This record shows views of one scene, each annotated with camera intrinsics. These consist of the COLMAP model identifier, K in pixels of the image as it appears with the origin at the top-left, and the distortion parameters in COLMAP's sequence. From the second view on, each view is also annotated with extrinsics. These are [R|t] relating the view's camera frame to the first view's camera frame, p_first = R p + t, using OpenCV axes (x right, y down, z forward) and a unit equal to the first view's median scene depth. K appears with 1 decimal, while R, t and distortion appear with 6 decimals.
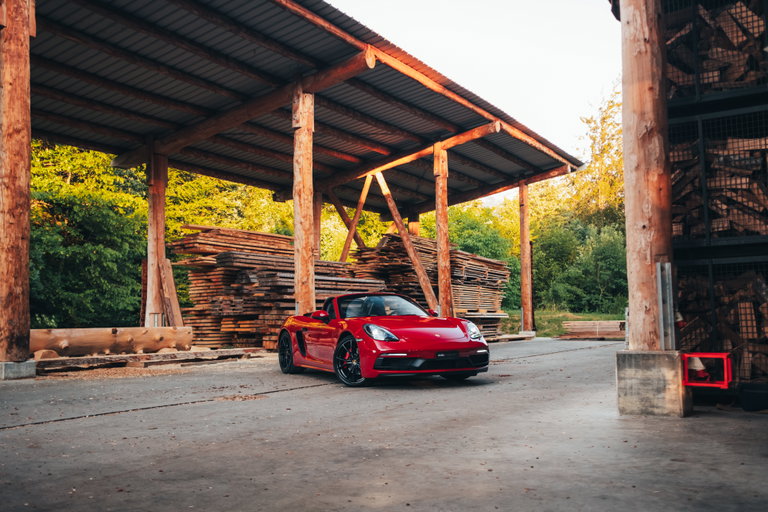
lens RADIAL K [[733.1, 0, 386.5], [0, 733.1, 260.9], [0, 0, 1]] dist [-0.066863, 0.173766]
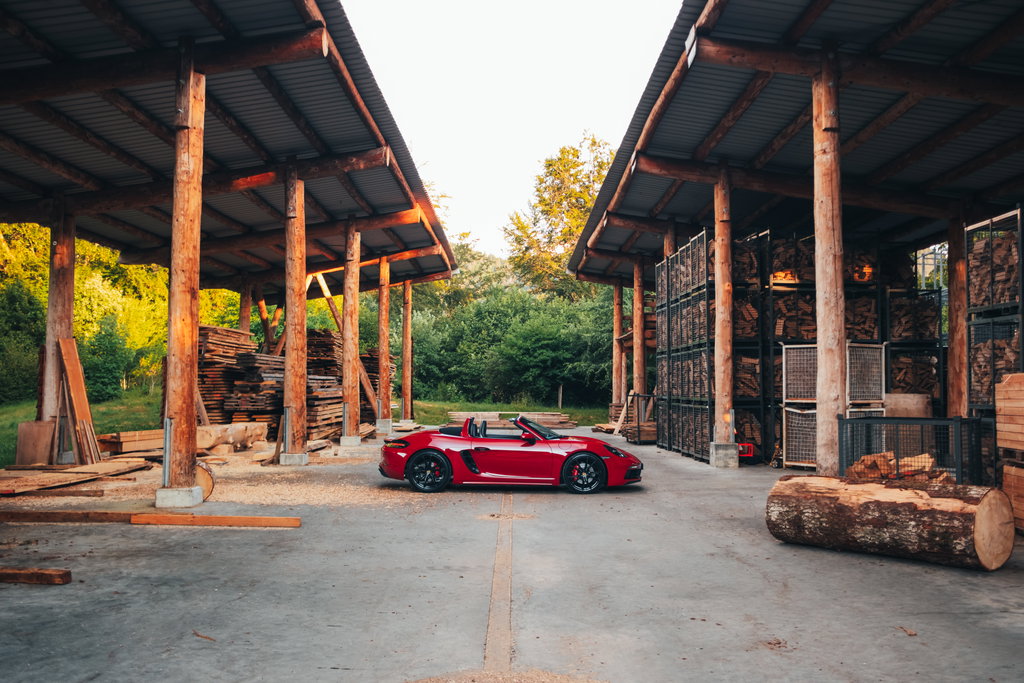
lens RADIAL K [[977.5, 0, 515.3], [0, 977.5, 348.0], [0, 0, 1]] dist [-0.066863, 0.173766]
pose [[0.855761, 0.036866, 0.516056, -1.912177], [-0.055752, 0.998221, 0.021142, -0.226612], [-0.514359, -0.046864, 0.856294, -1.444905]]
